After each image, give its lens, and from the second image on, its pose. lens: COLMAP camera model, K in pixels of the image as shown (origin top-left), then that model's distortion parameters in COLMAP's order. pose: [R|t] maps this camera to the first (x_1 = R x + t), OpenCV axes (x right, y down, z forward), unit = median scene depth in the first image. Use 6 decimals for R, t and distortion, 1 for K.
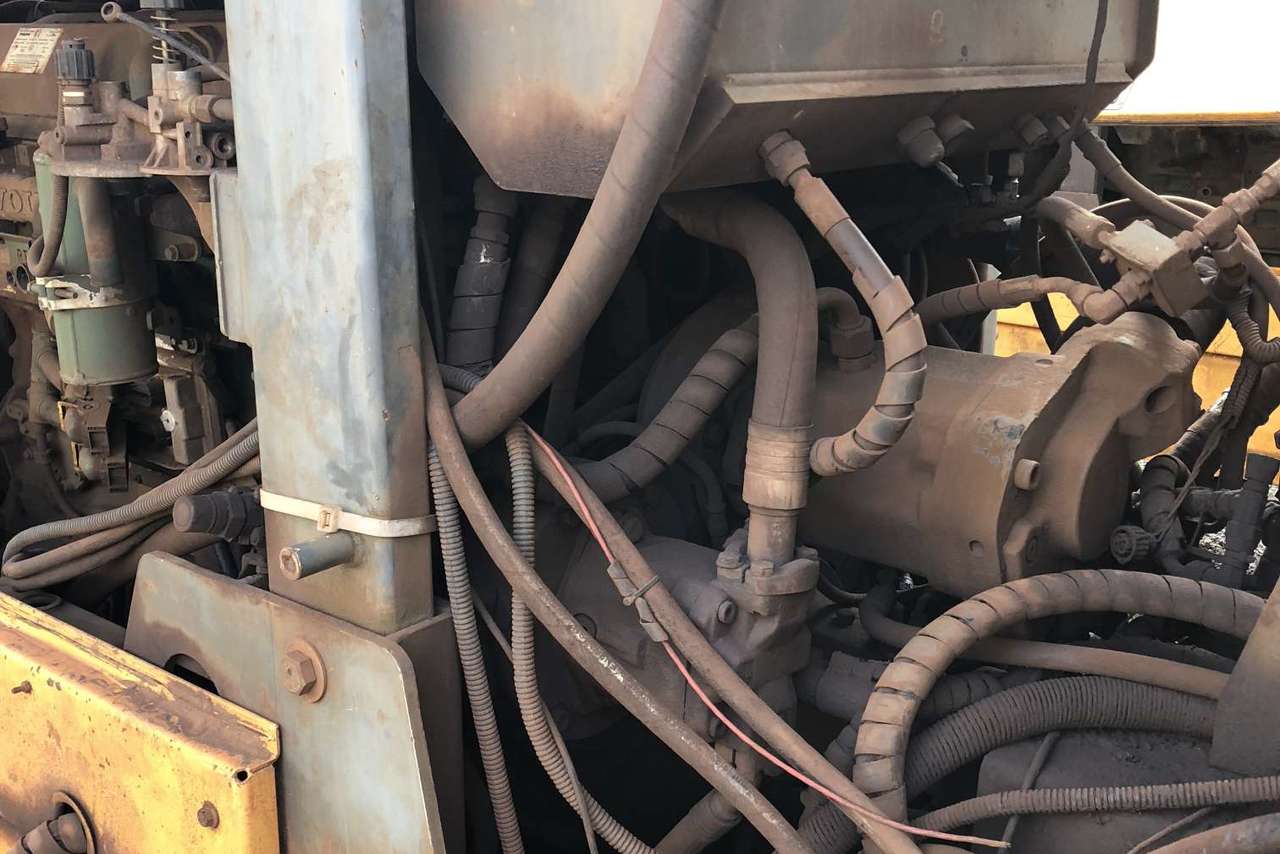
lens RADIAL K [[1363.4, 0, 640.0], [0, 1363.4, 427.0], [0, 0, 1]] dist [0.099376, -0.202644]
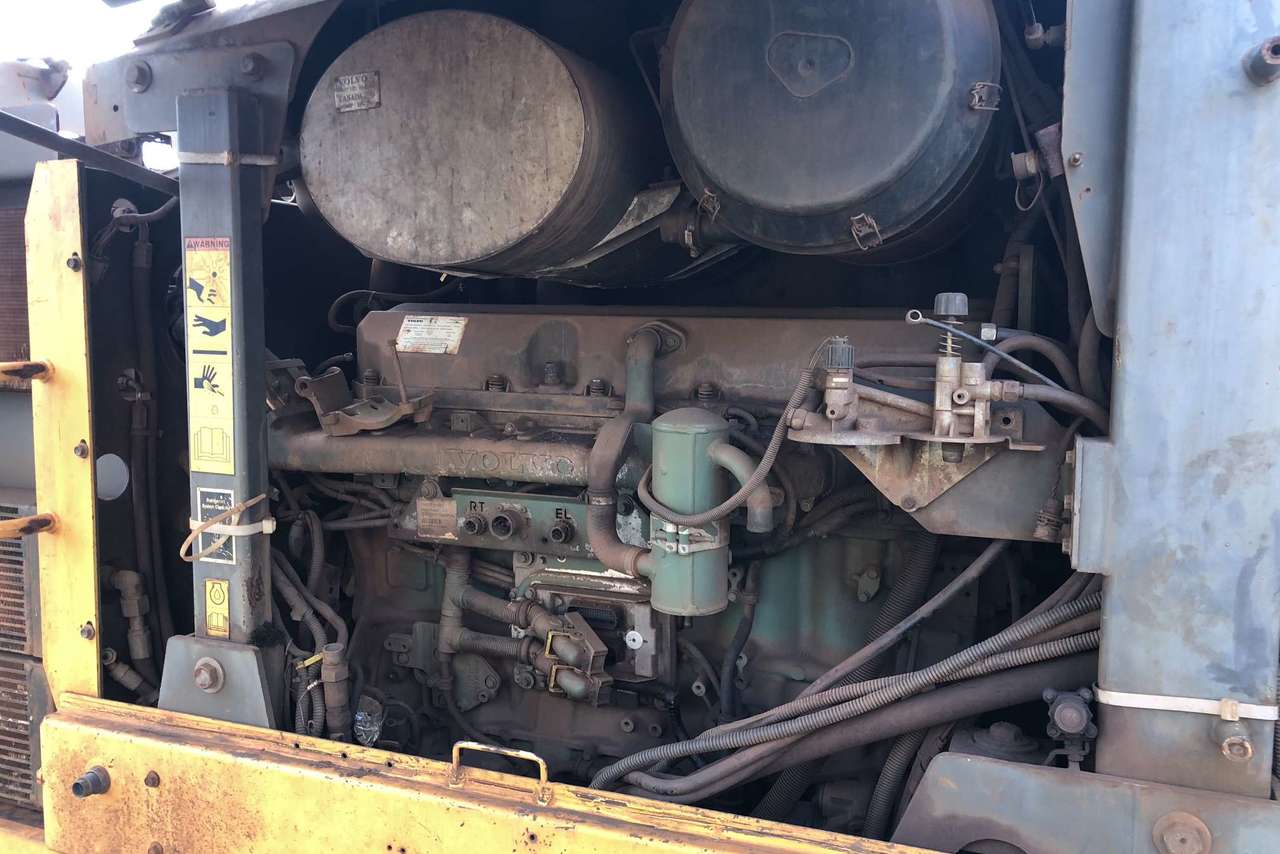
lens RADIAL K [[1025.2, 0, 649.0], [0, 1025.2, 428.5], [0, 0, 1]] dist [0.024276, -0.012079]
pose [[0.945646, -0.019635, 0.324605, -1.003352], [0.072617, 0.985721, -0.151926, -0.080157], [-0.316987, 0.167240, 0.933569, 0.228425]]
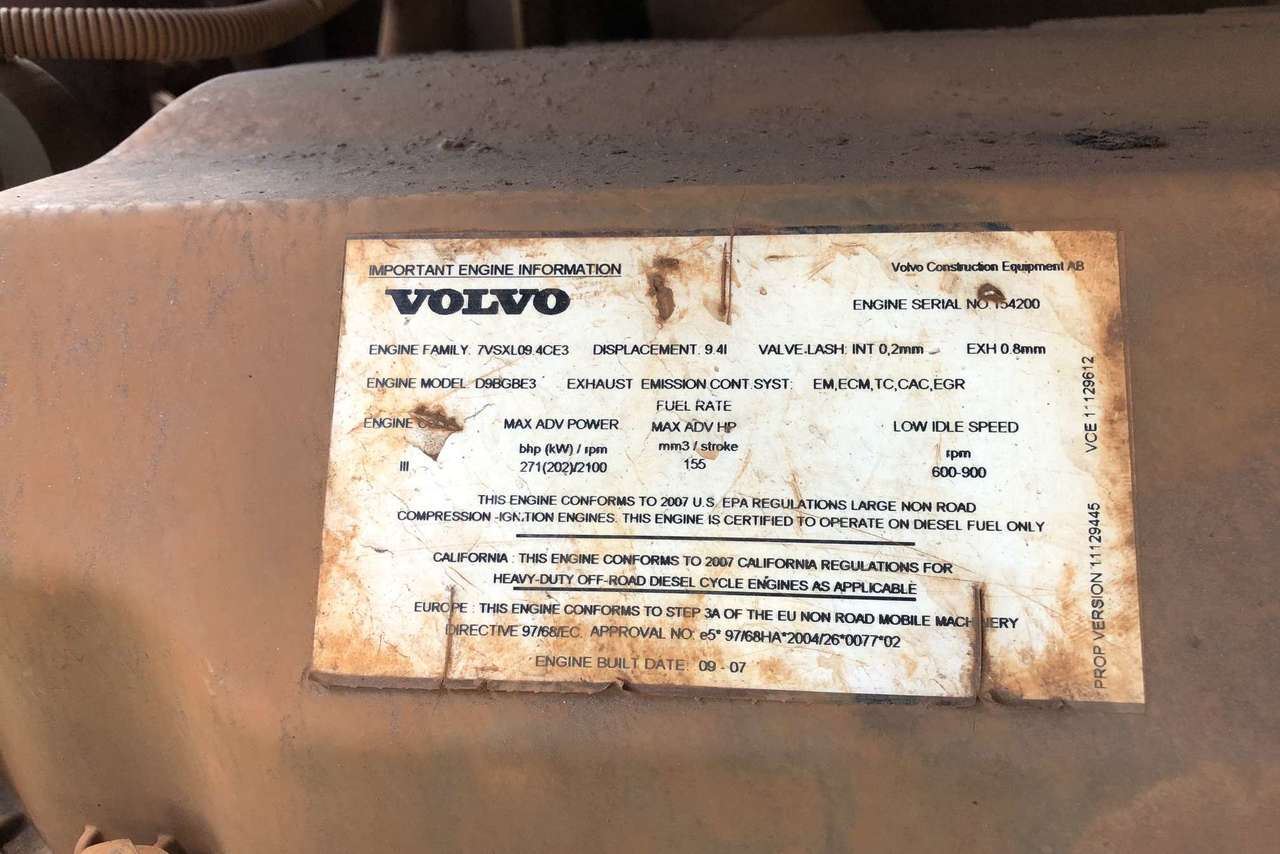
lens RADIAL K [[1025.2, 0, 649.0], [0, 1025.2, 428.5], [0, 0, 1]] dist [0.024276, -0.012079]
pose [[0.842036, -0.160839, 0.514884, -0.882355], [0.175434, 0.984276, 0.020565, -0.504101], [-0.510096, 0.073011, 0.857013, 1.700357]]
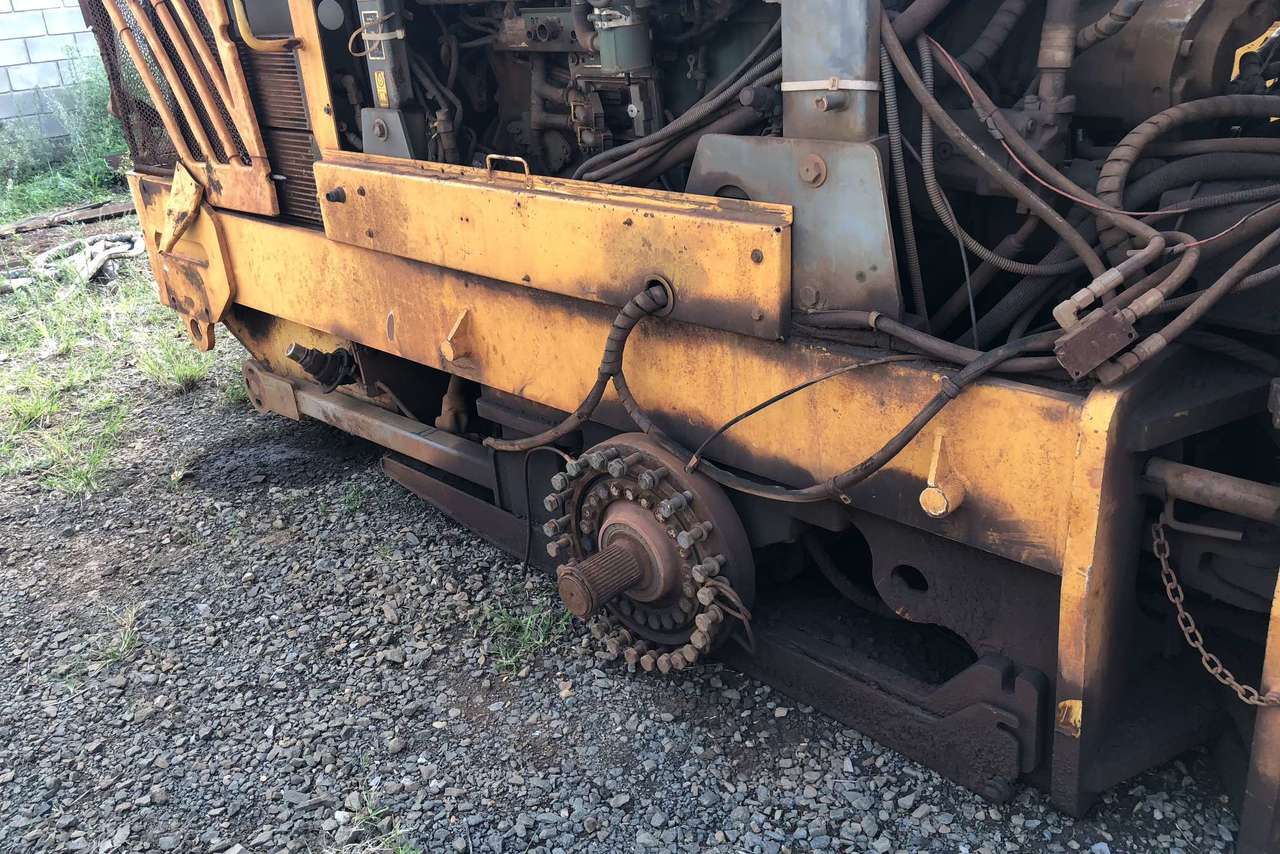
lens RADIAL K [[1025.2, 0, 649.0], [0, 1025.2, 428.5], [0, 0, 1]] dist [0.024276, -0.012079]
pose [[0.996072, -0.040791, -0.078592, -0.385335], [0.053357, 0.984832, 0.165100, 0.291391], [0.070665, -0.168645, 0.983141, -0.568997]]
